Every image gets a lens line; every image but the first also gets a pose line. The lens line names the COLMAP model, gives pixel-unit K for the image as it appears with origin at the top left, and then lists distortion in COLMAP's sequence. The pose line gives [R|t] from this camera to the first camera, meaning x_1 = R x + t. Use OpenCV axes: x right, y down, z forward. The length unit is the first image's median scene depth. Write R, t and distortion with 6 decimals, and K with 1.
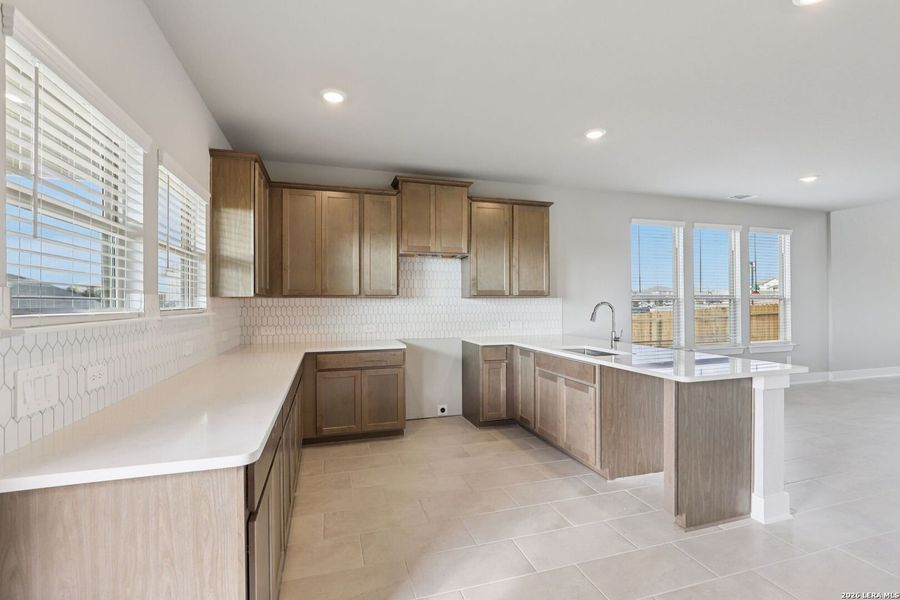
lens RADIAL K [[414.1, 0, 452.3], [0, 414.1, 300.7], [0, 0, 1]] dist [-0.012050, 0.001535]
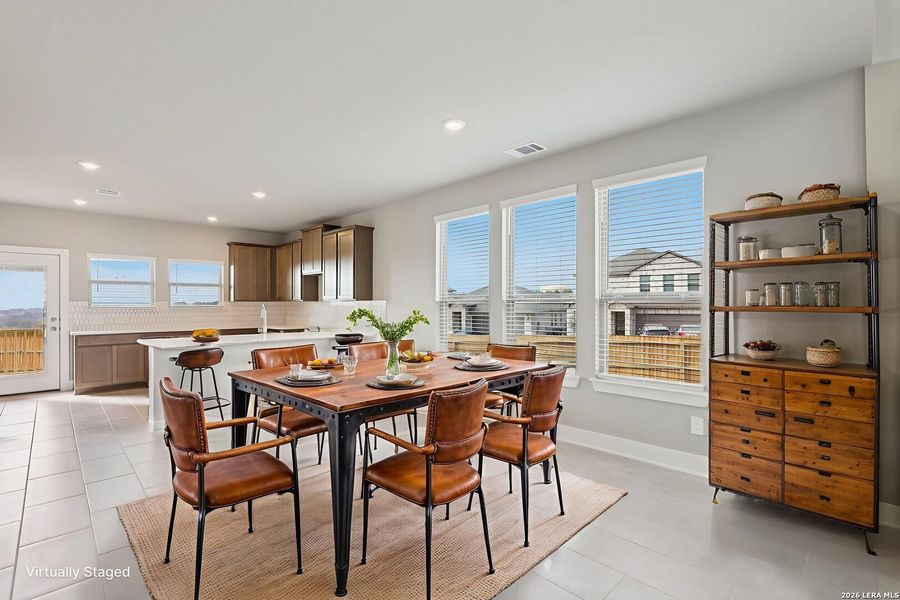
lens RADIAL K [[414.1, 0, 451.5], [0, 414.1, 300.5], [0, 0, 1]] dist [-0.012050, 0.001535]
pose [[0.461899, 0.000512, -0.886932, 1.779846], [-0.000805, 1.000000, 0.000158, -0.010693], [0.886932, 0.000641, 0.461900, 0.805305]]
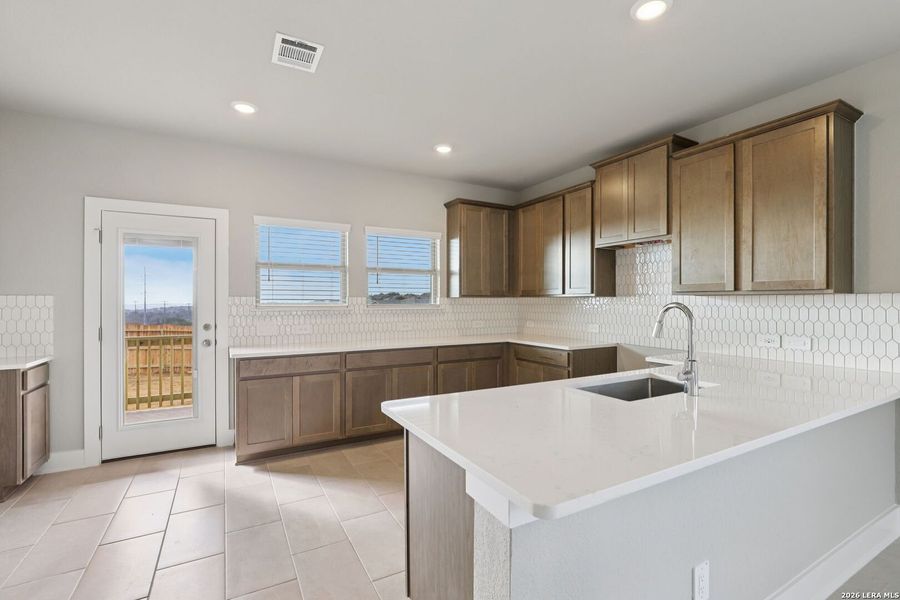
lens RADIAL K [[414.1, 0, 454.2], [0, 414.1, 299.5], [0, 0, 1]] dist [-0.012050, 0.001535]
pose [[0.214844, 0.000197, -0.976648, 0.739978], [-0.000603, 1.000000, 0.000069, -0.000205], [0.976648, 0.000574, 0.214844, 0.532004]]
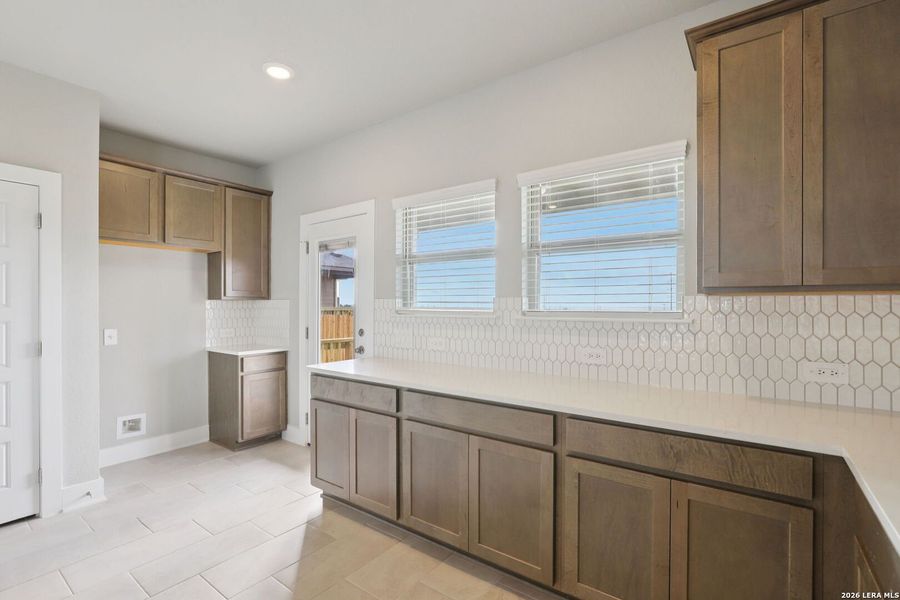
lens RADIAL K [[414.1, 0, 450.7], [0, 414.1, 307.4], [0, 0, 1]] dist [-0.012050, 0.001535]
pose [[-0.803000, 0.012430, -0.595849, 0.078960], [0.005425, 0.999893, 0.013549, 0.000062], [0.595954, 0.007647, -0.802982, 0.983124]]
